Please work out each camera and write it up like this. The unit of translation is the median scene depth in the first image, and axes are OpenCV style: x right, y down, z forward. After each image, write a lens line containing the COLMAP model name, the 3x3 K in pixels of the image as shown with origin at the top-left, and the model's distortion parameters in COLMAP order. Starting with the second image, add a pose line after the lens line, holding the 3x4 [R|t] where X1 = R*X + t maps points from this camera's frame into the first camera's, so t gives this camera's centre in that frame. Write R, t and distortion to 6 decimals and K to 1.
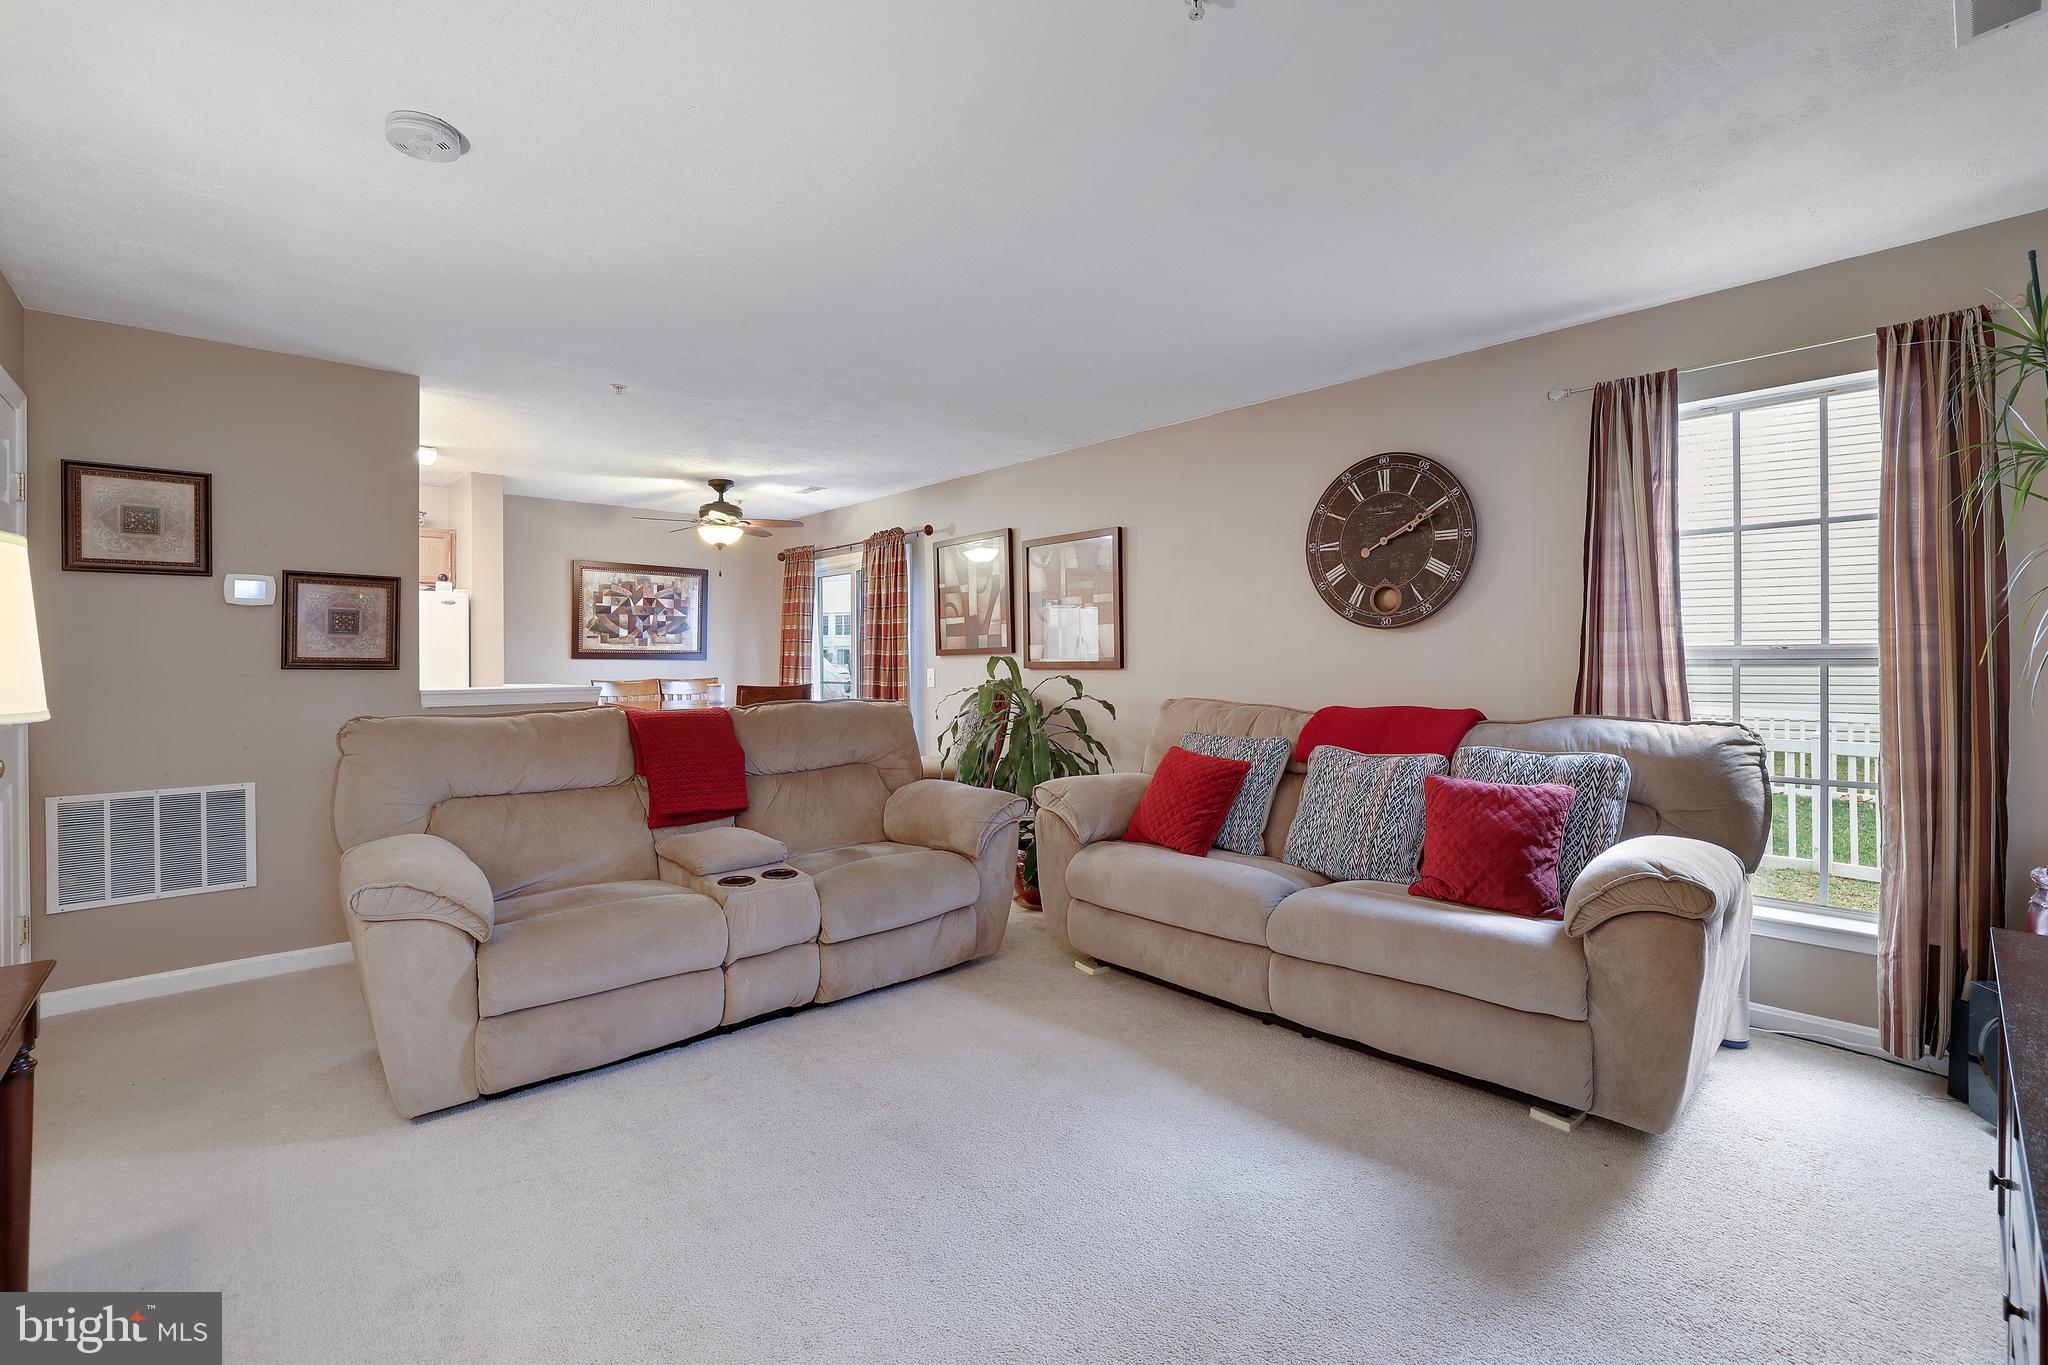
lens RADIAL K [[889.9, 0, 1000.2], [0, 889.9, 662.3], [0, 0, 1]] dist [-0.003211, -0.000051]
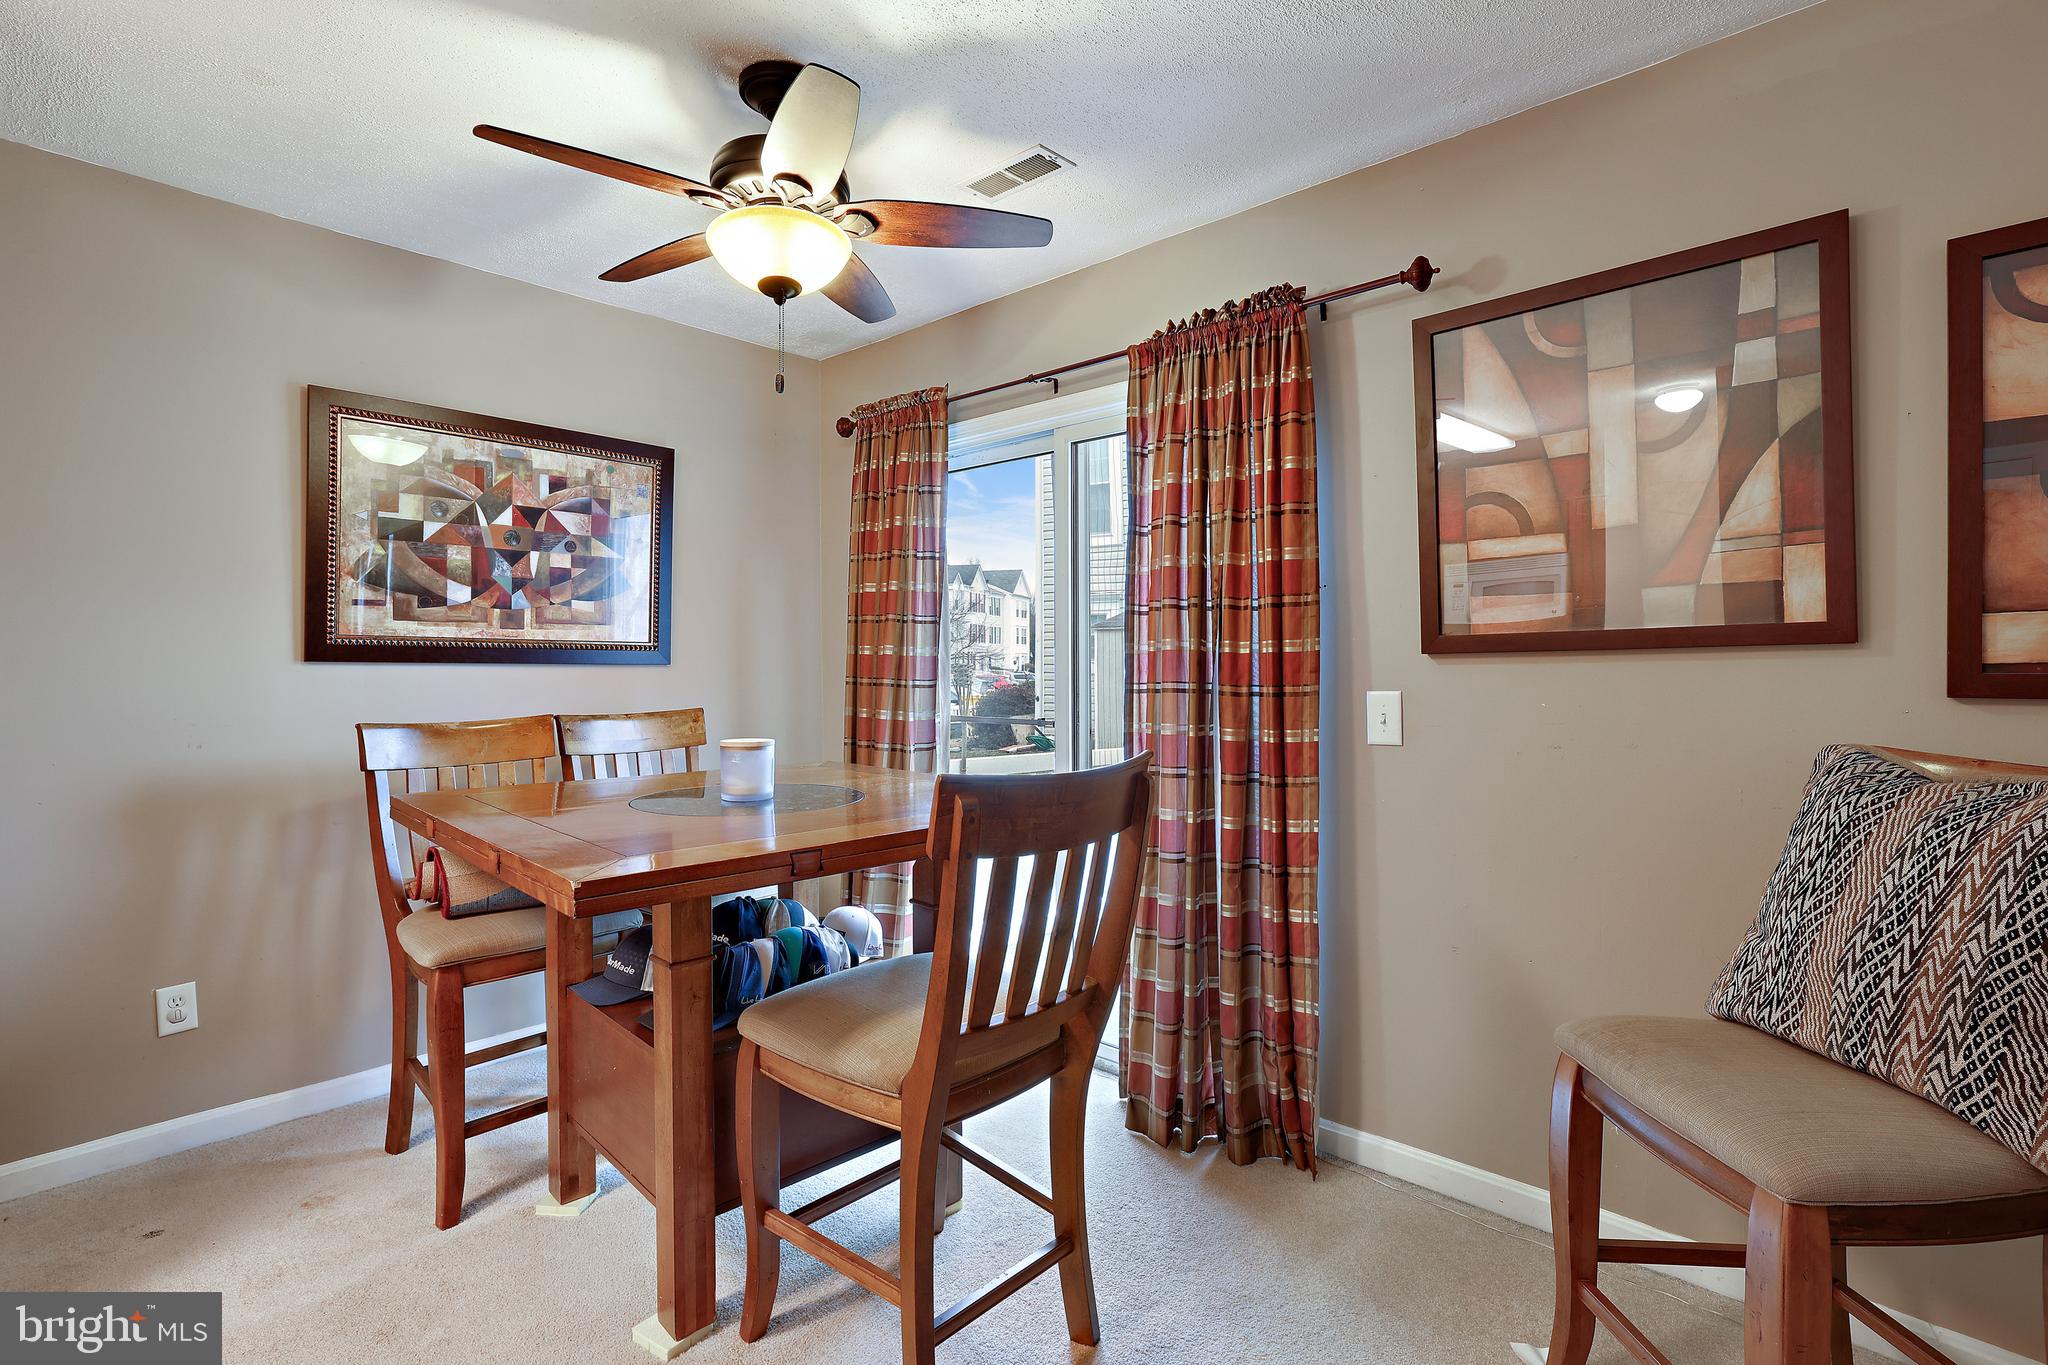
lens RADIAL K [[971.3, 0, 1018.1], [0, 971.3, 665.2], [0, 0, 1]] dist [0.003884, 0.001049]
pose [[0.994718, 0.000666, 0.102644, -0.264745], [-0.000585, 0.999999, -0.000822, -0.002548], [-0.102645, 0.000758, 0.994718, 0.651807]]
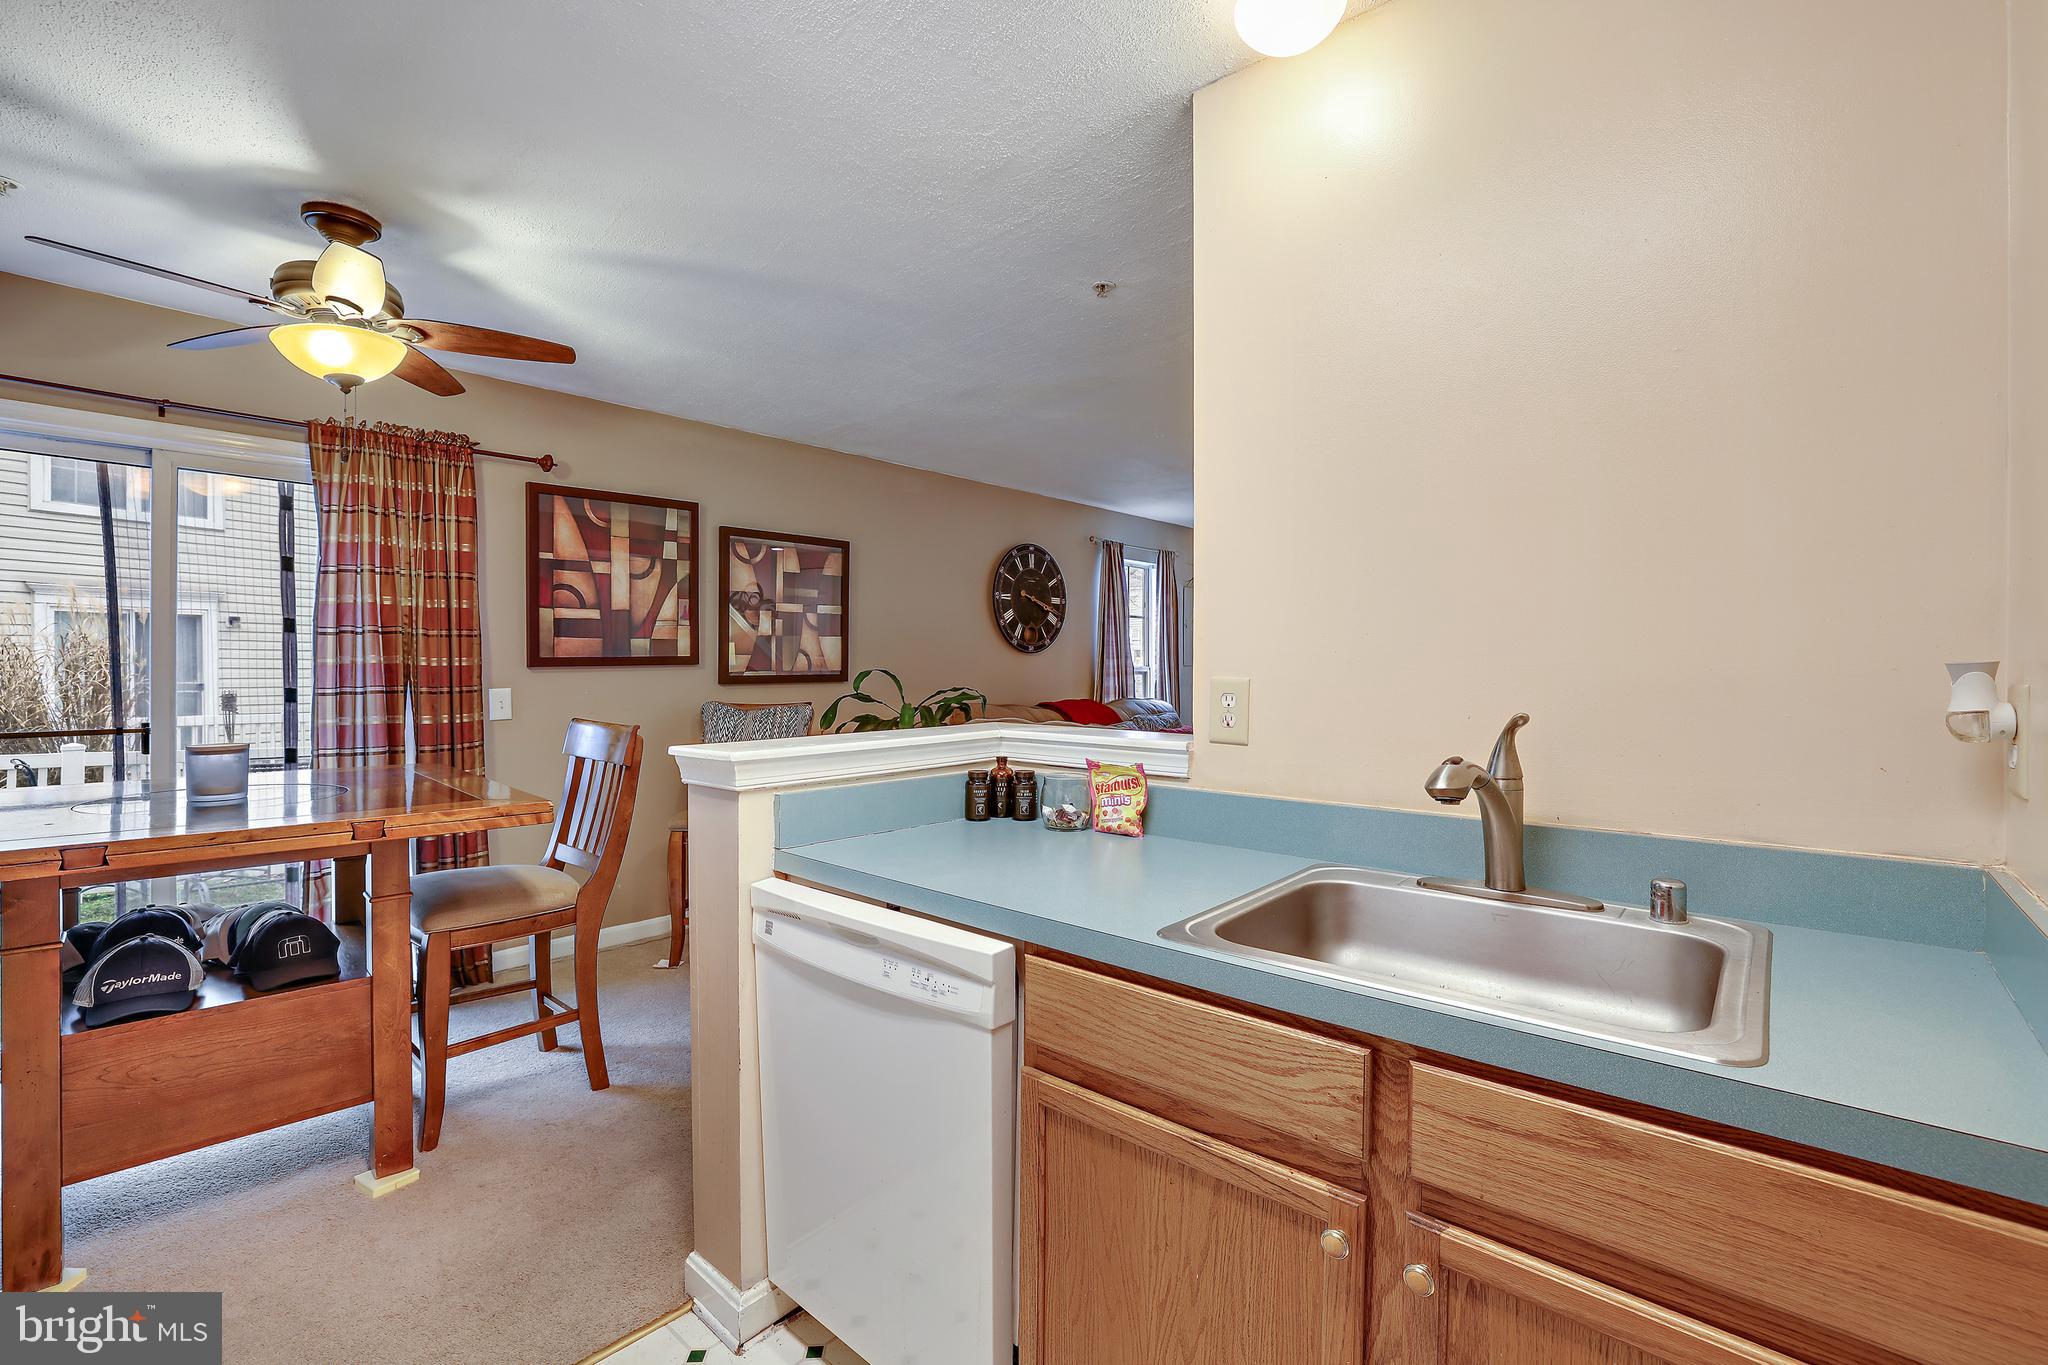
lens RADIAL K [[889.9, 0, 1000.2], [0, 889.9, 662.3], [0, 0, 1]] dist [-0.003211, -0.000051]
pose [[-0.092772, 0.007213, 0.995661, -0.714259], [0.000784, 0.999974, -0.007171, -0.006011], [-0.995687, 0.000115, -0.092775, 0.740190]]
